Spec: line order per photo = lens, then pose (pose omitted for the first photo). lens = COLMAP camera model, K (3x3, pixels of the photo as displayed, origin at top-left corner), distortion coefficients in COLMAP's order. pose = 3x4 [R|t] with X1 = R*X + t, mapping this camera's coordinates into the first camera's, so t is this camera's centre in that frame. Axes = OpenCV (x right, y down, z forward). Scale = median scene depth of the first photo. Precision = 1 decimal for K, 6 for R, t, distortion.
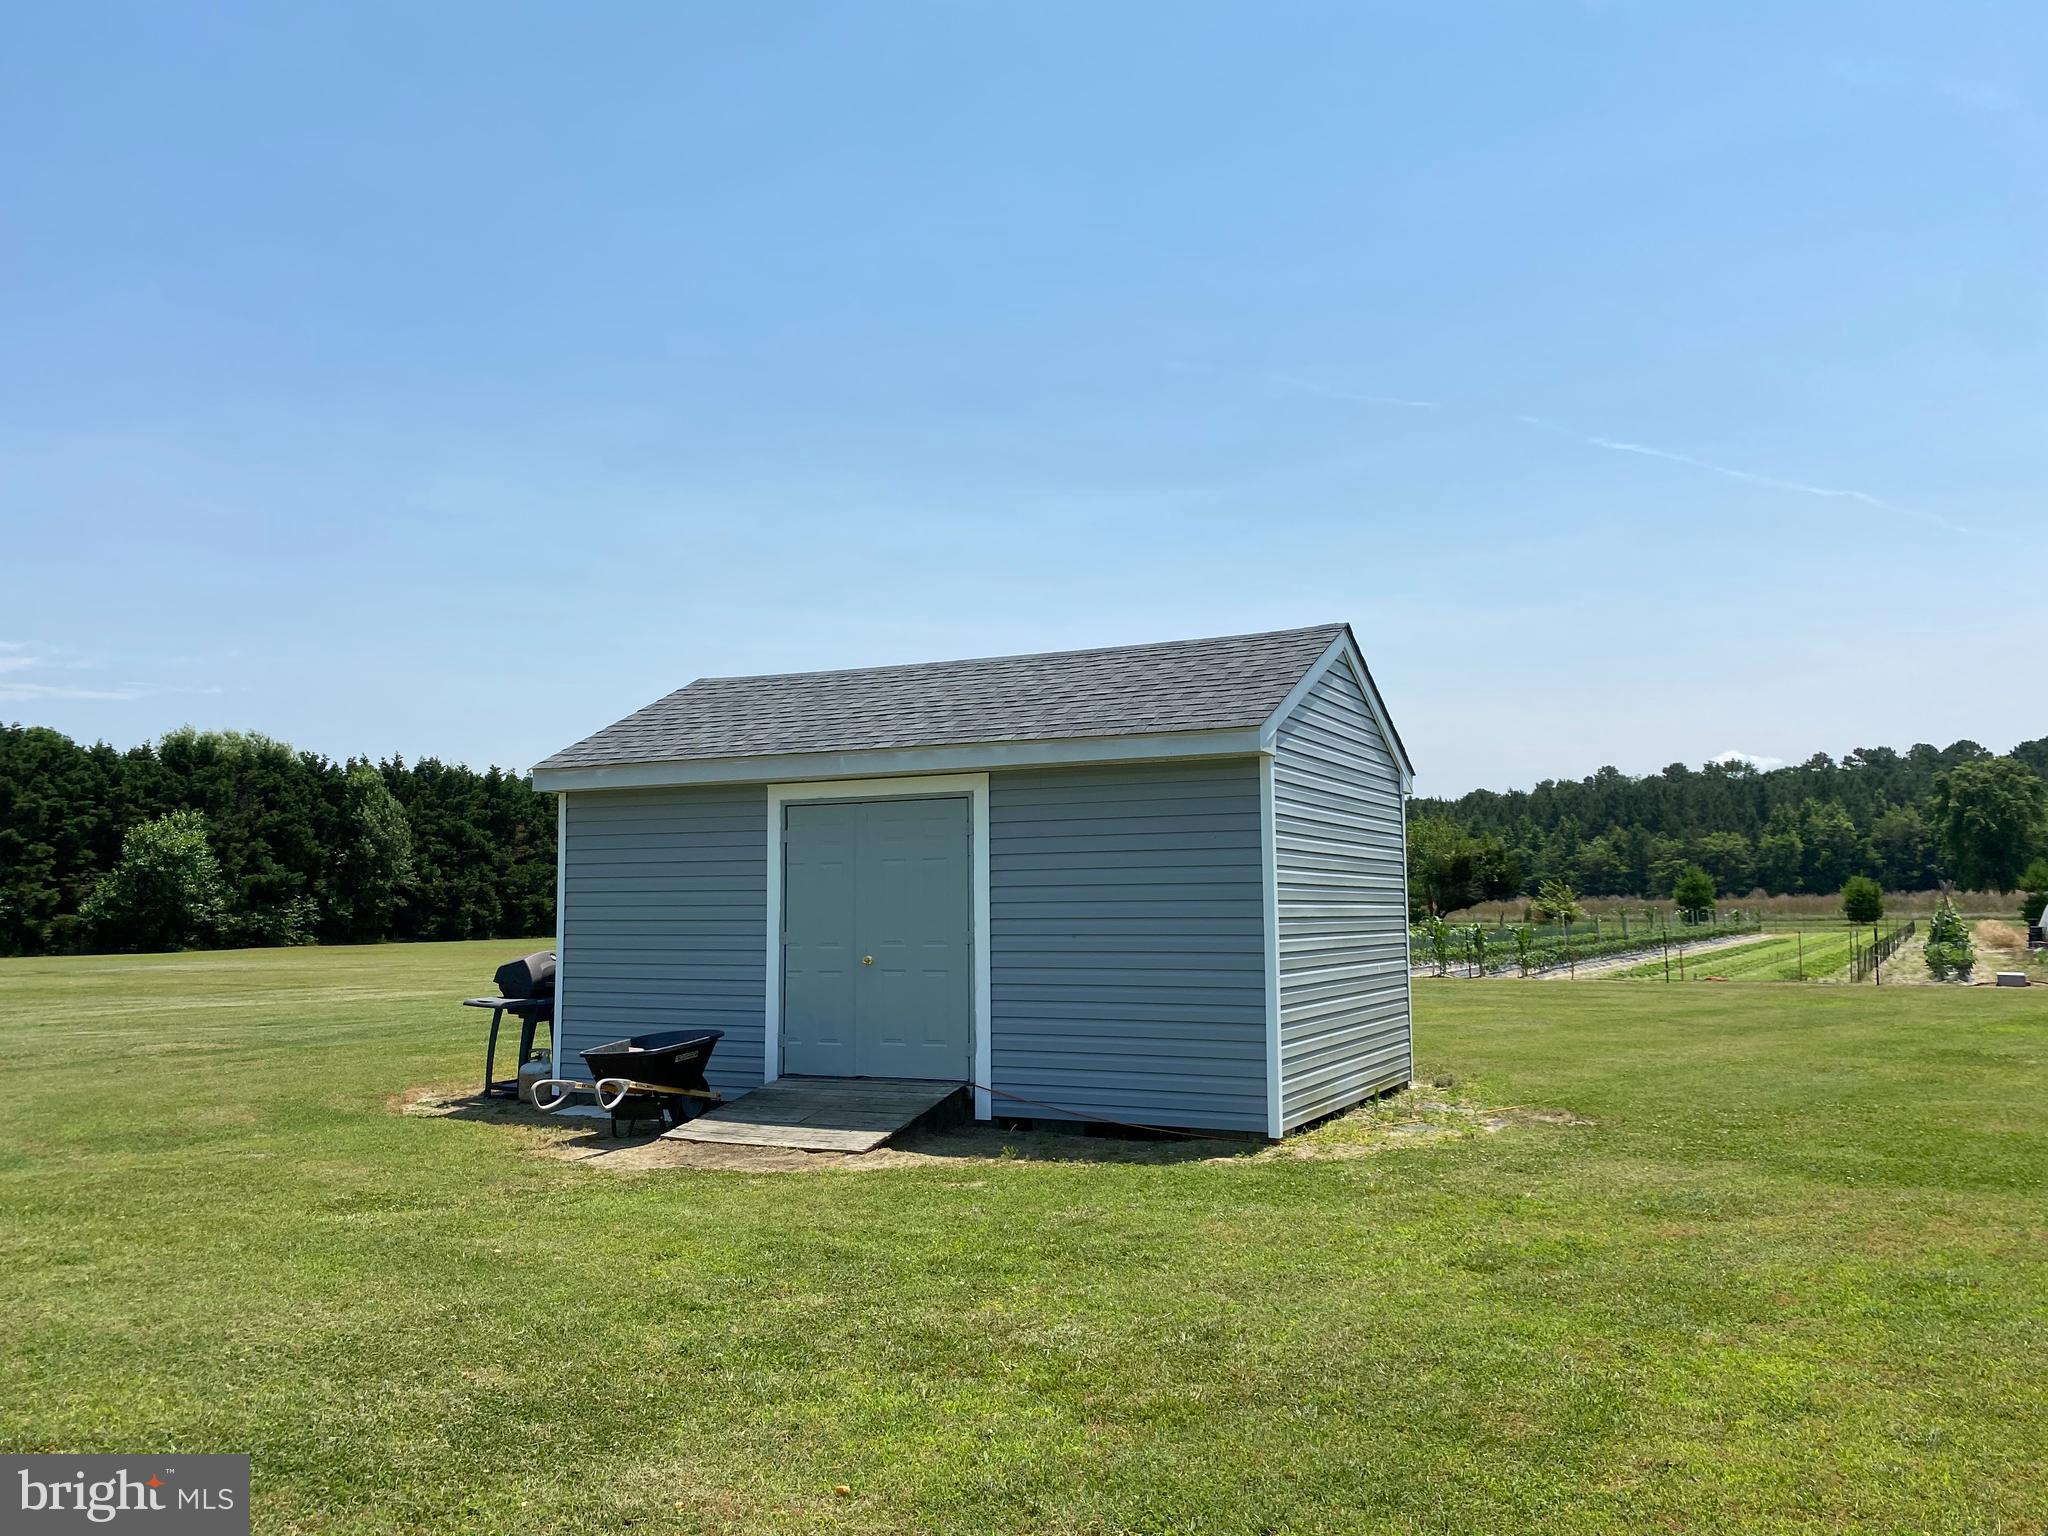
lens RADIAL K [[1581.7, 0, 1060.3], [0, 1581.7, 769.2], [0, 0, 1]] dist [0.016694, 0.000752]
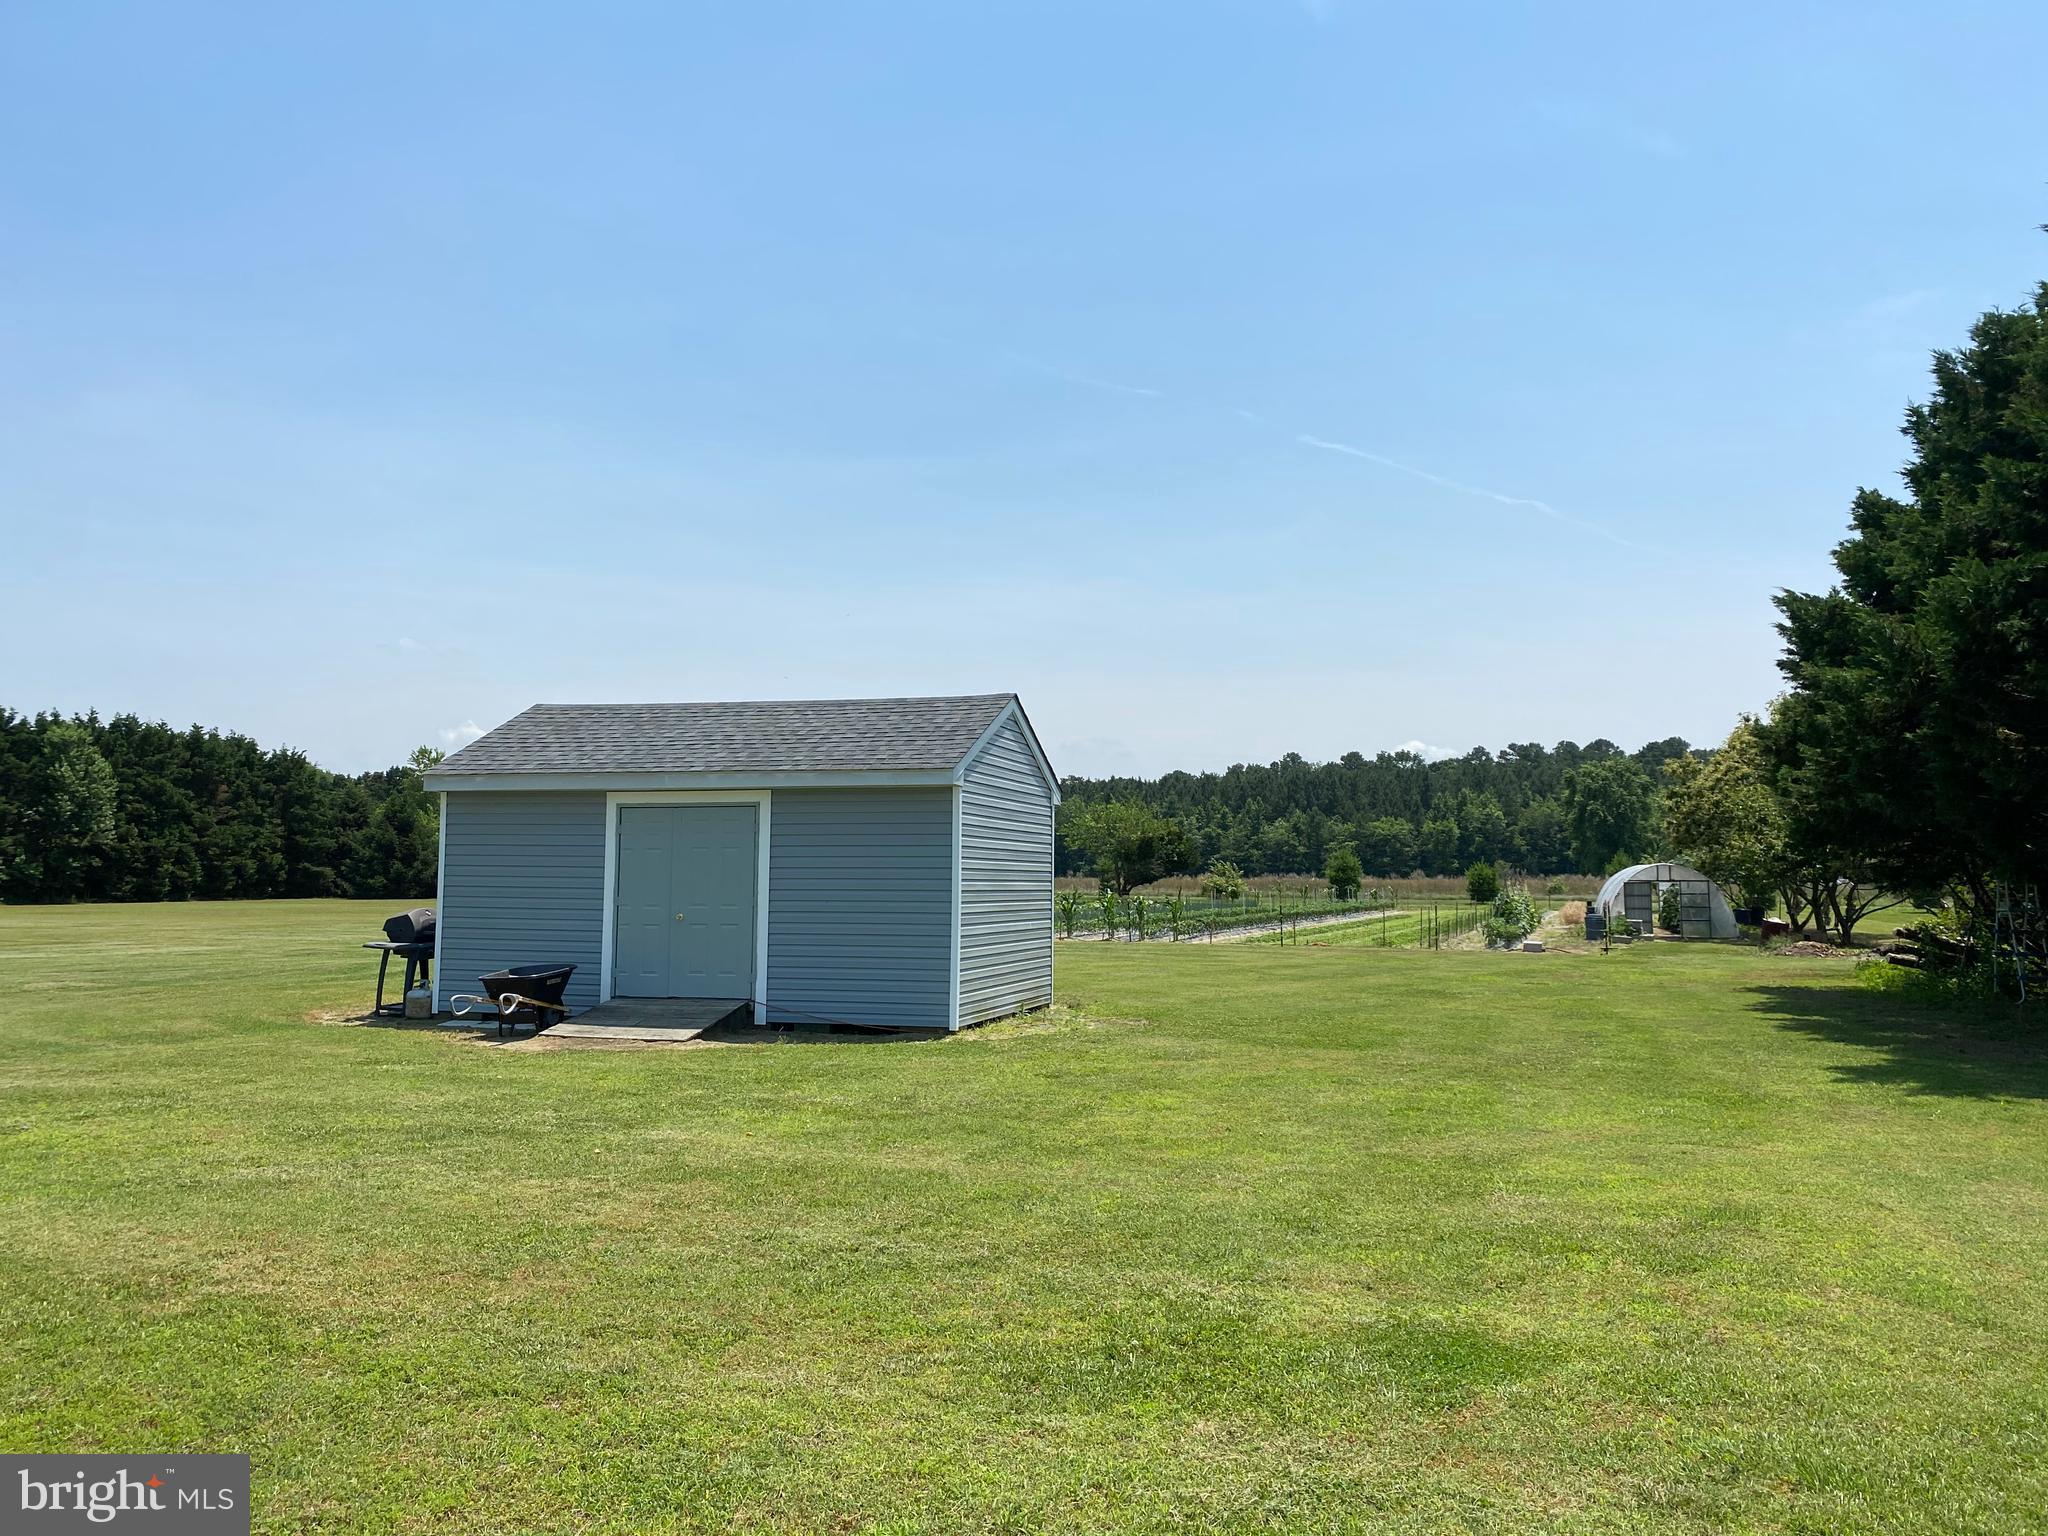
lens RADIAL K [[1543.4, 0, 1033.8], [0, 1543.4, 736.2], [0, 0, 1]] dist [0.124555, -0.218063]
pose [[0.985935, 0.031894, 0.164060, -0.004801], [-0.031246, 0.999490, -0.006530, -0.005227], [-0.164184, 0.001312, 0.986429, -0.053233]]
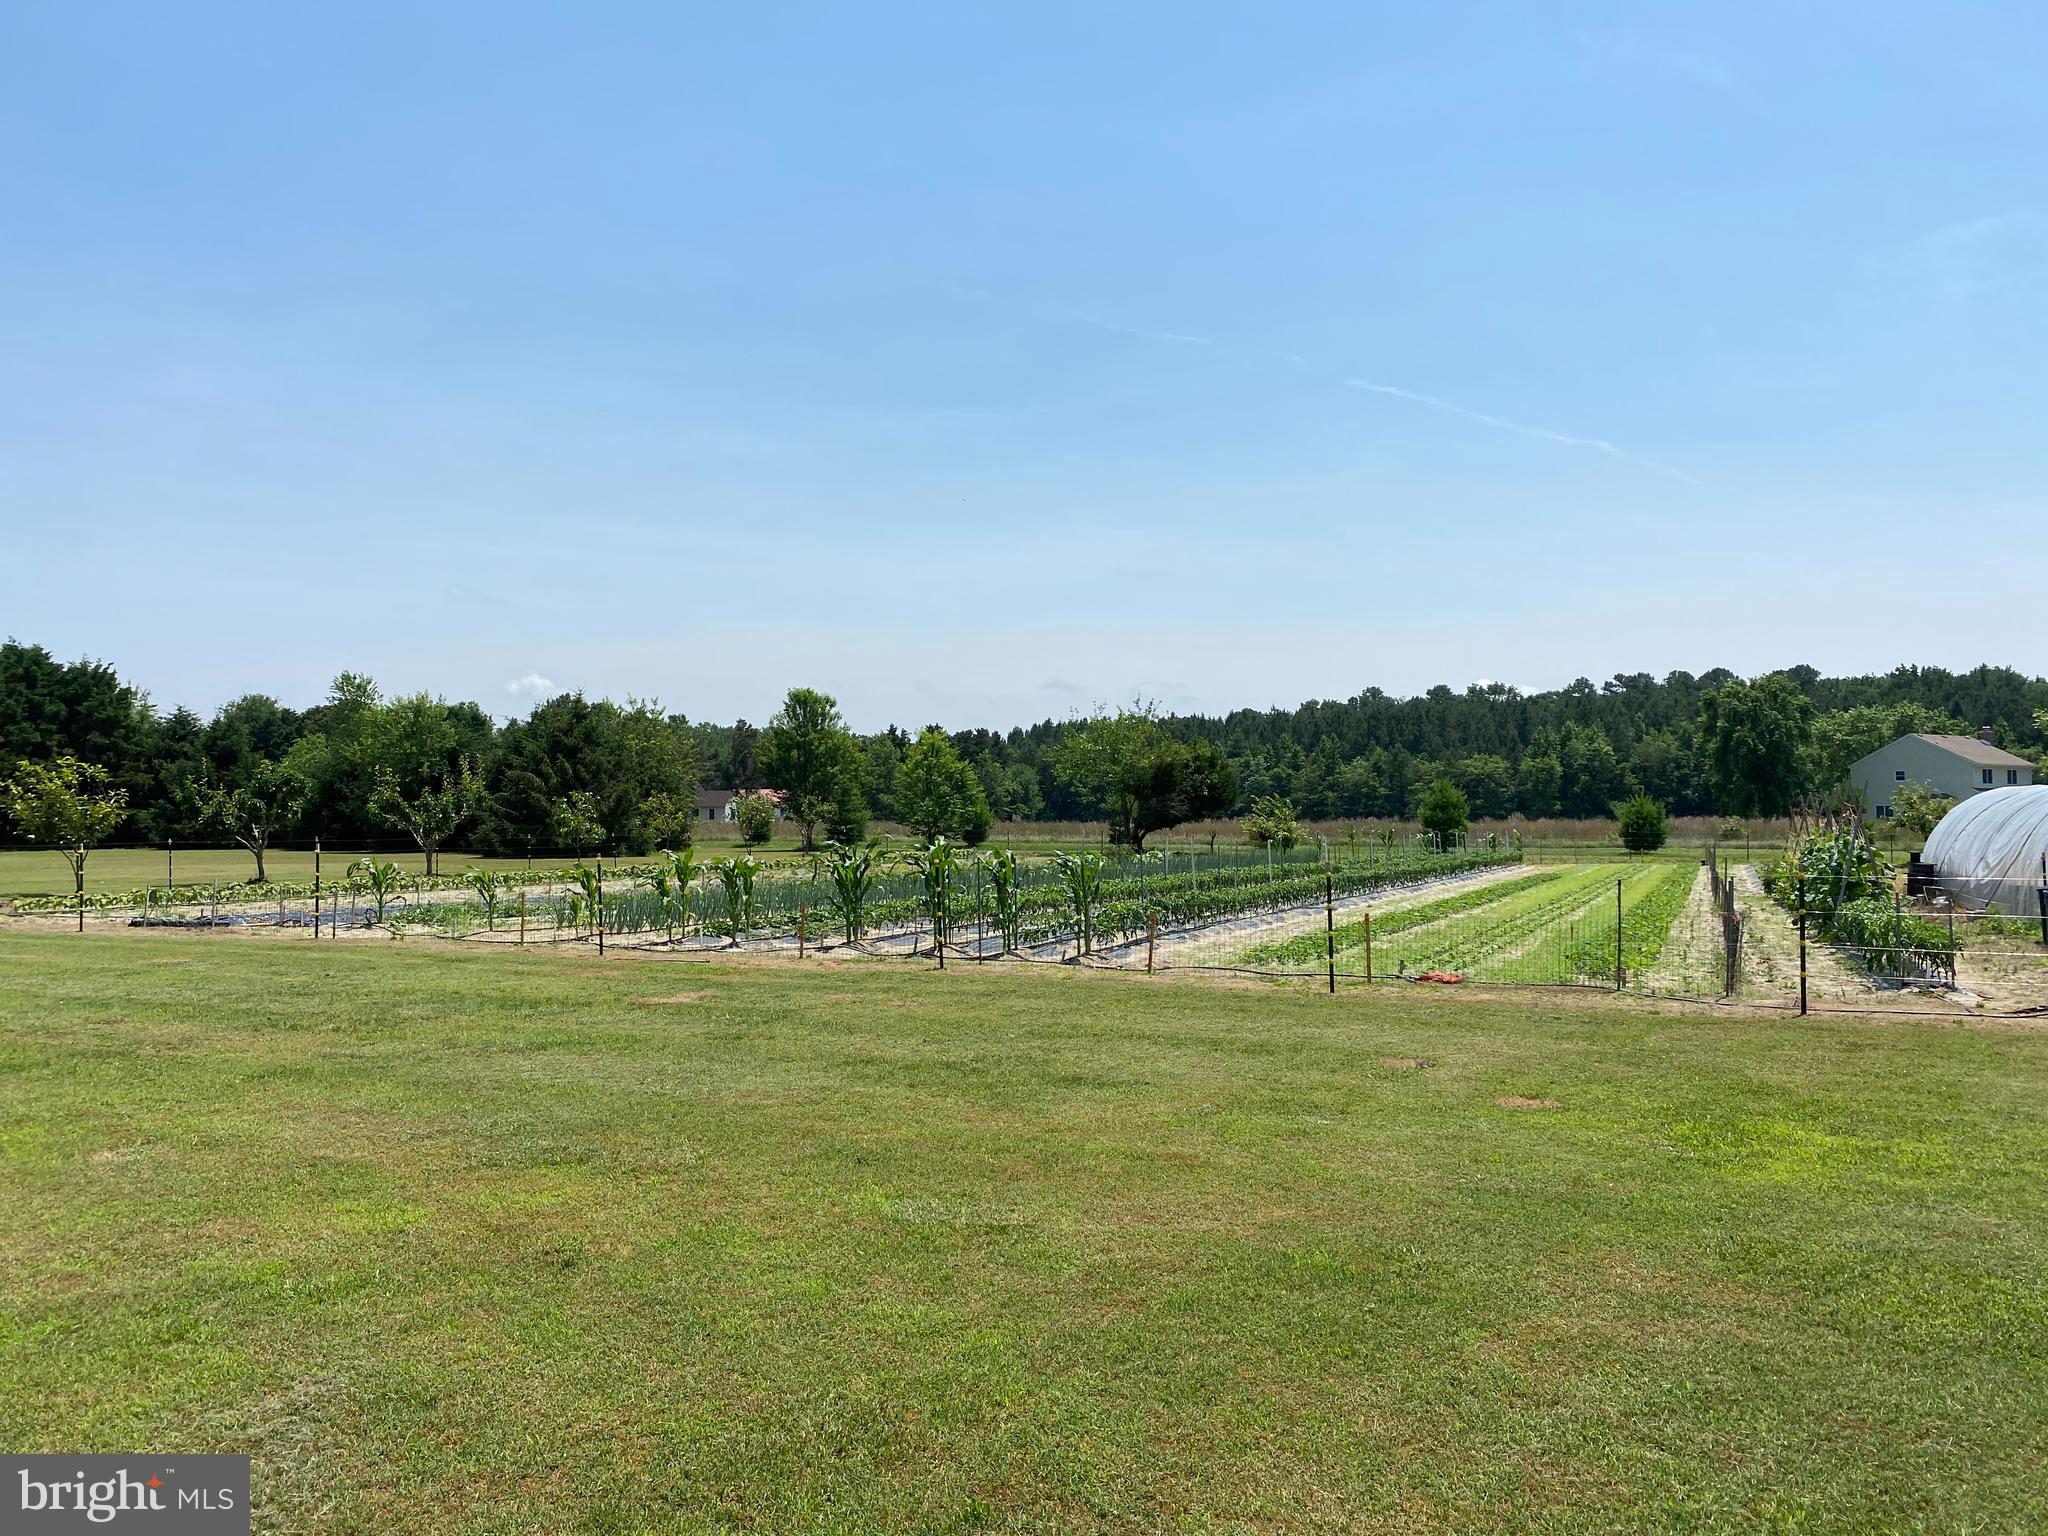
lens RADIAL K [[1589.4, 0, 989.1], [0, 1589.4, 759.6], [0, 0, 1]] dist [0.123813, -0.261894]
pose [[0.995248, 0.016993, 0.095878, 0.074791], [-0.021464, 0.998720, 0.045796, 0.015595], [-0.094977, -0.047637, 0.994339, 0.174013]]
